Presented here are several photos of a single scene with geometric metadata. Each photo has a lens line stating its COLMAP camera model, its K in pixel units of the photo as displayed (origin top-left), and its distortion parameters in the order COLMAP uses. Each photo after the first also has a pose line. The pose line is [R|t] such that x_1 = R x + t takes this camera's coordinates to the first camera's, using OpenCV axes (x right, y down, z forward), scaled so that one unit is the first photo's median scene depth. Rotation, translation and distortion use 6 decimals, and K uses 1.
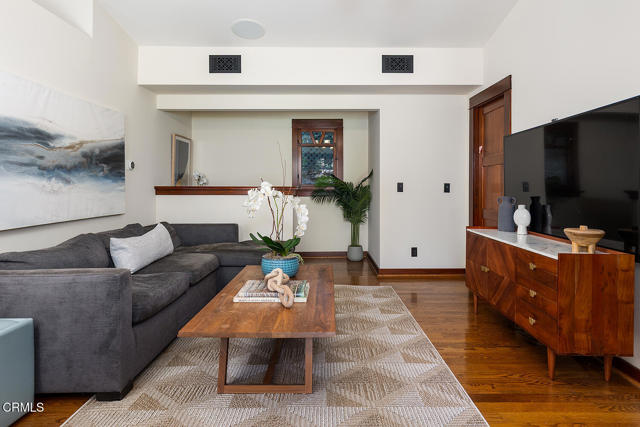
lens RADIAL K [[369.7, 0, 327.9], [0, 369.7, 183.8], [0, 0, 1]] dist [0.002689, 0.001368]
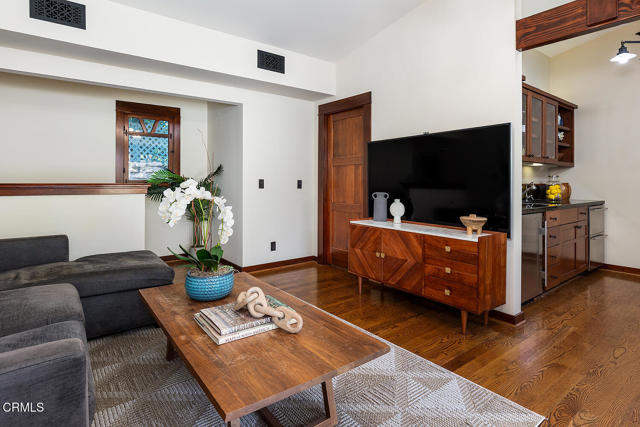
lens RADIAL K [[340.1, 0, 325.3], [0, 340.1, 179.3], [0, 0, 1]] dist [0.004859, -0.000407]
pose [[0.803910, 0.004958, 0.594730, -0.442594], [-0.007541, 0.999970, 0.001857, -0.011693], [-0.594703, -0.005978, 0.803923, 0.296694]]
